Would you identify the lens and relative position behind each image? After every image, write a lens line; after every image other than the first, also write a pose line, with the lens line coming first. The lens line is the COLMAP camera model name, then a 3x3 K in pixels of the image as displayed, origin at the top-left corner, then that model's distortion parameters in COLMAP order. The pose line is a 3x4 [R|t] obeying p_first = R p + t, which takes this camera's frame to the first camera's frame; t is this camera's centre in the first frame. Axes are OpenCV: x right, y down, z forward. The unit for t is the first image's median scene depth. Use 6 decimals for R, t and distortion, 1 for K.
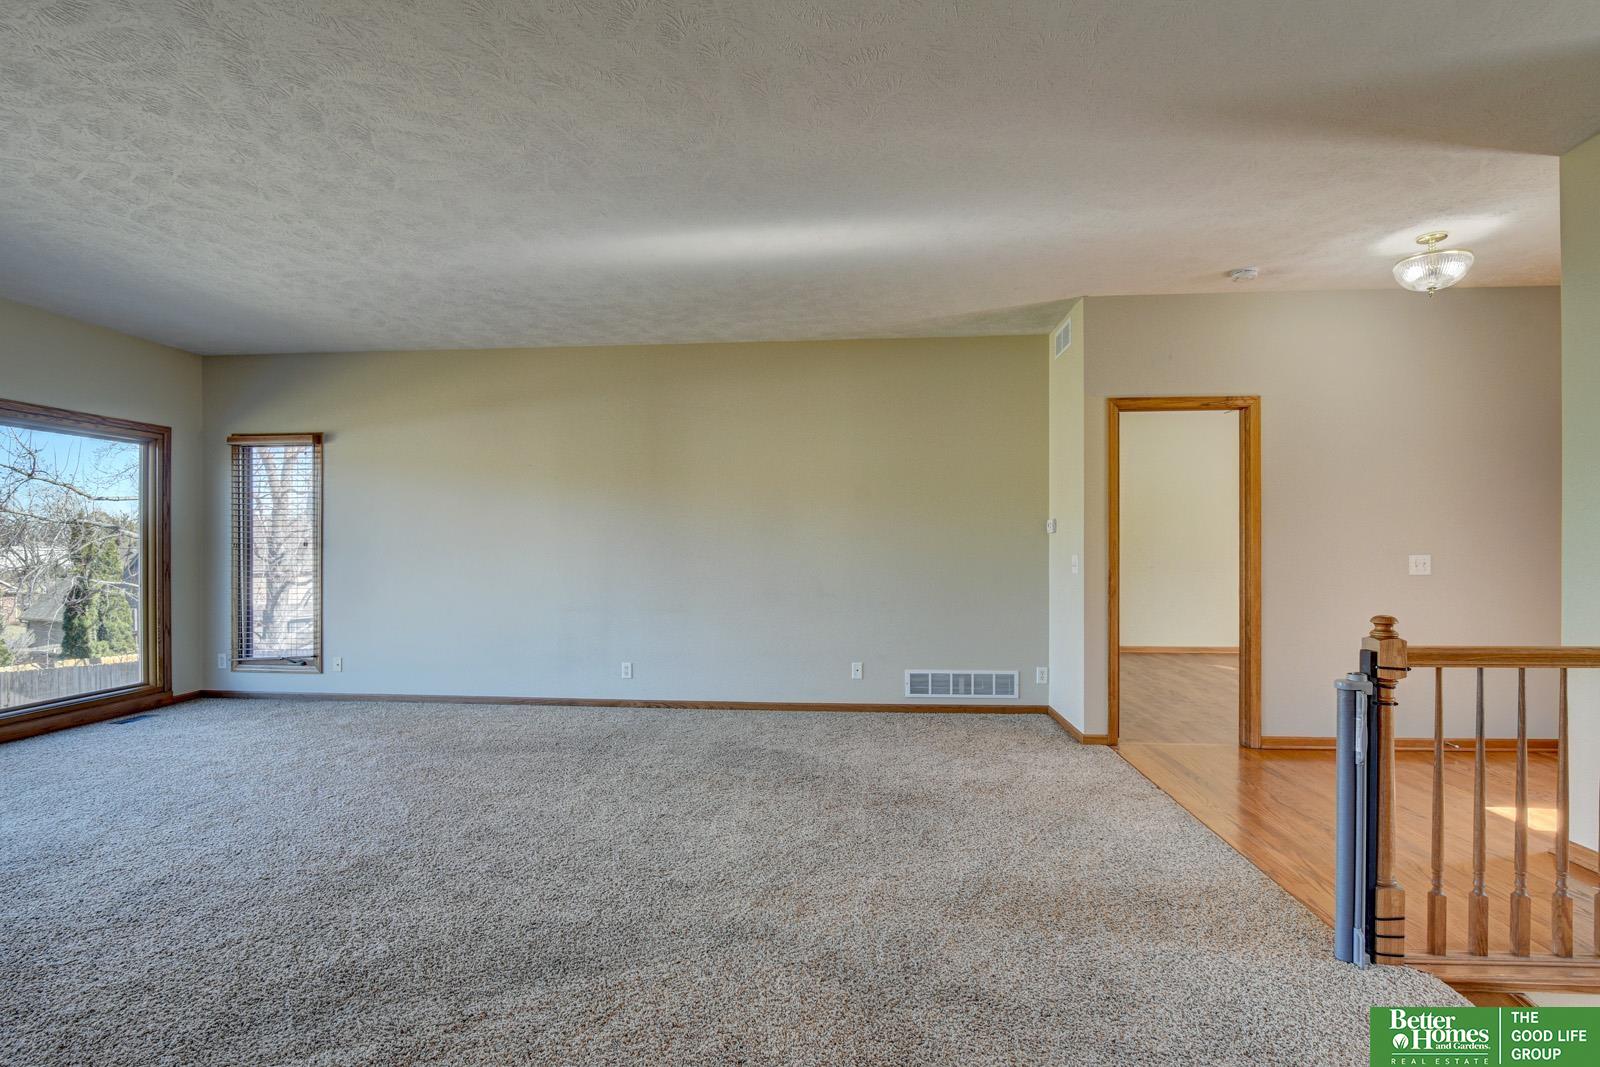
lens RADIAL K [[713.4, 0, 809.3], [0, 713.4, 548.9], [0, 0, 1]] dist [0.000236, -0.000016]
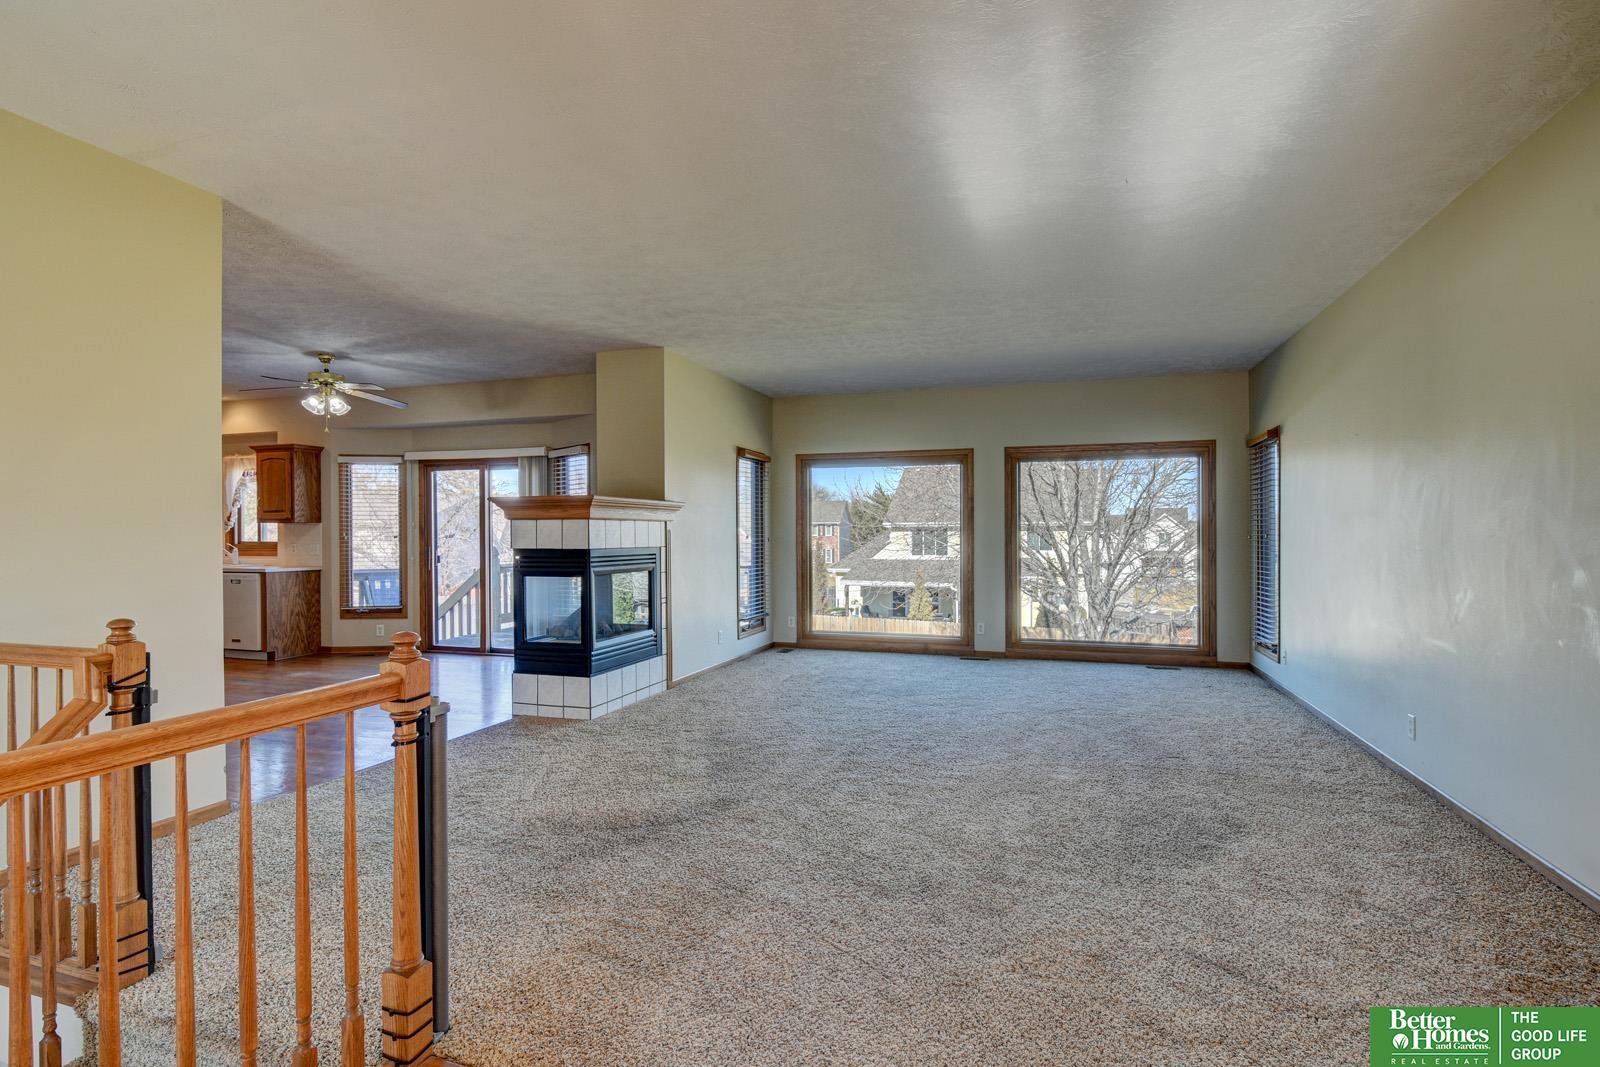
lens RADIAL K [[825.6, 0, 796.0], [0, 825.6, 532.9], [0, 0, 1]] dist [0.001085, -0.000104]
pose [[-0.224303, -0.001951, -0.974518, 0.698757], [-0.007423, 0.999972, -0.000294, -0.007878], [0.974491, 0.007168, -0.224311, 0.686743]]
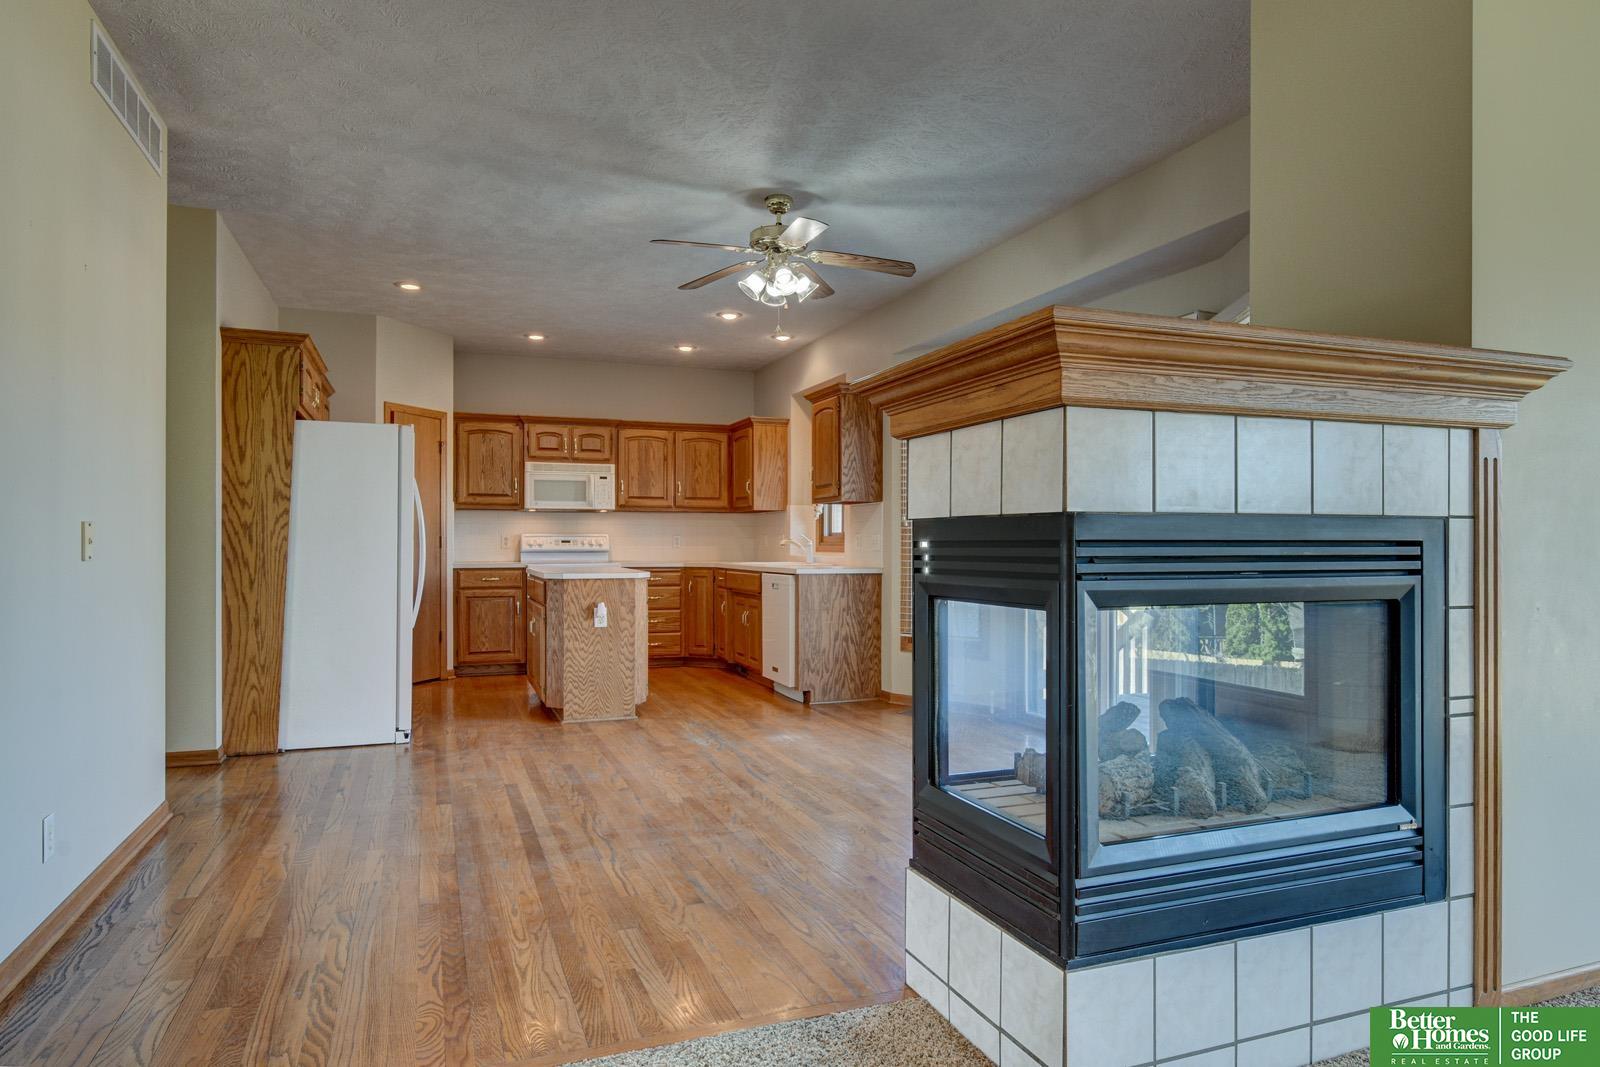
lens RADIAL K [[934.8, 0, 767.7], [0, 934.8, 530.1], [0, 0, 1]] dist [0.004982, 0.001246]
pose [[-0.912312, -0.005625, -0.409456, -0.063774], [-0.003182, 0.999973, -0.006648, 0.024781], [0.409483, -0.004762, -0.912305, 0.448768]]
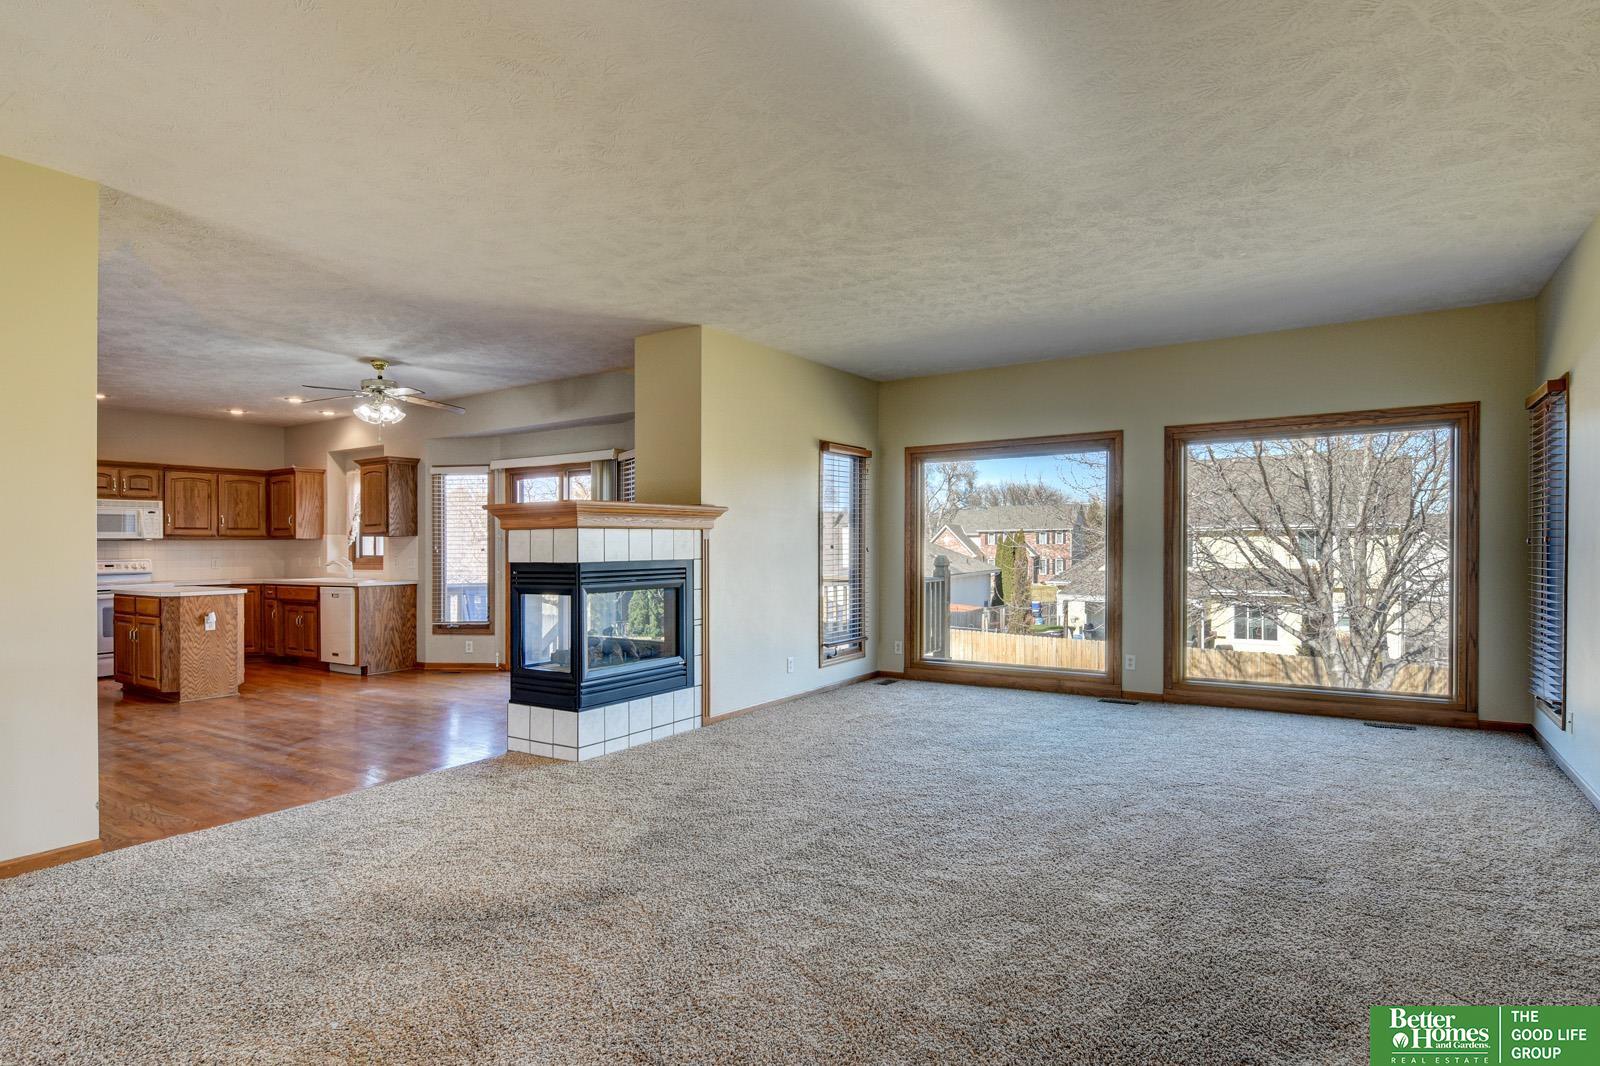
lens RADIAL K [[874.8, 0, 799.8], [0, 874.8, 548.8], [0, 0, 1]] dist [-0.001597, -0.001648]
pose [[-0.480561, 0.008197, -0.876923, 0.441782], [0.002920, 0.999966, 0.007746, -0.007255], [0.876957, 0.001162, -0.480568, 0.875154]]
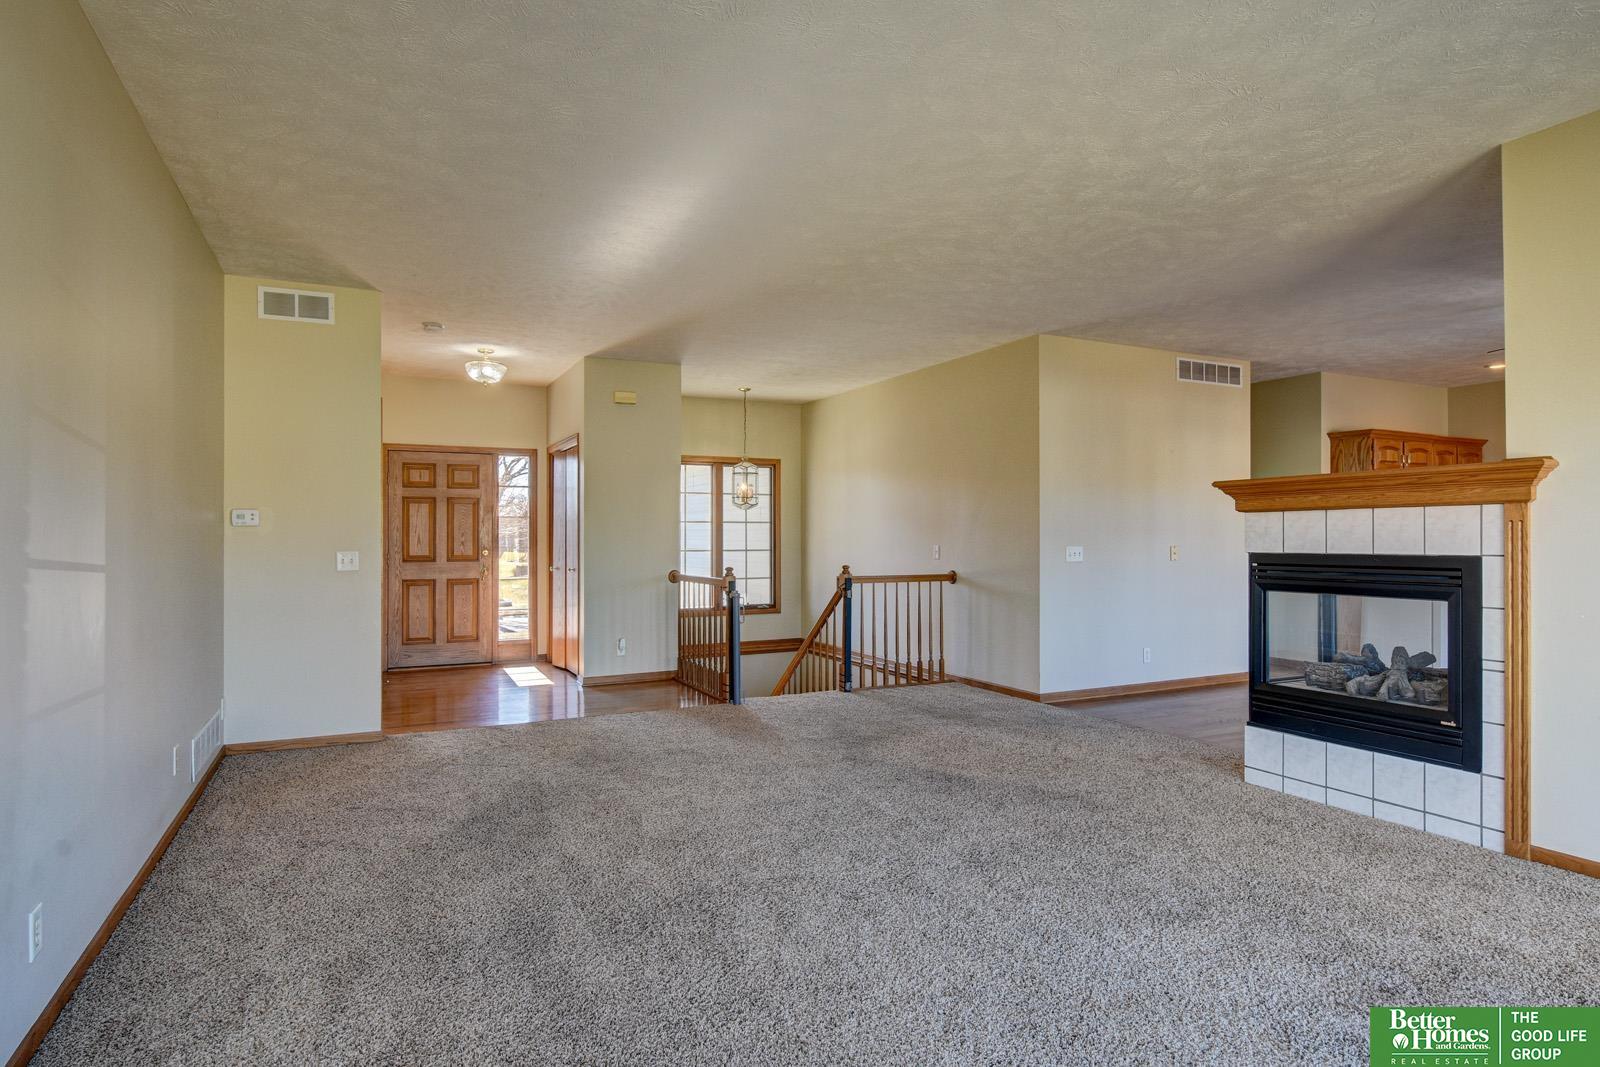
lens RADIAL K [[825.6, 0, 796.0], [0, 825.6, 532.9], [0, 0, 1]] dist [0.001085, -0.000104]
pose [[-0.484503, 0.010133, 0.874731, -0.812364], [0.011265, 0.999922, -0.005344, -0.004735], [-0.874717, 0.007265, -0.484580, 0.964128]]
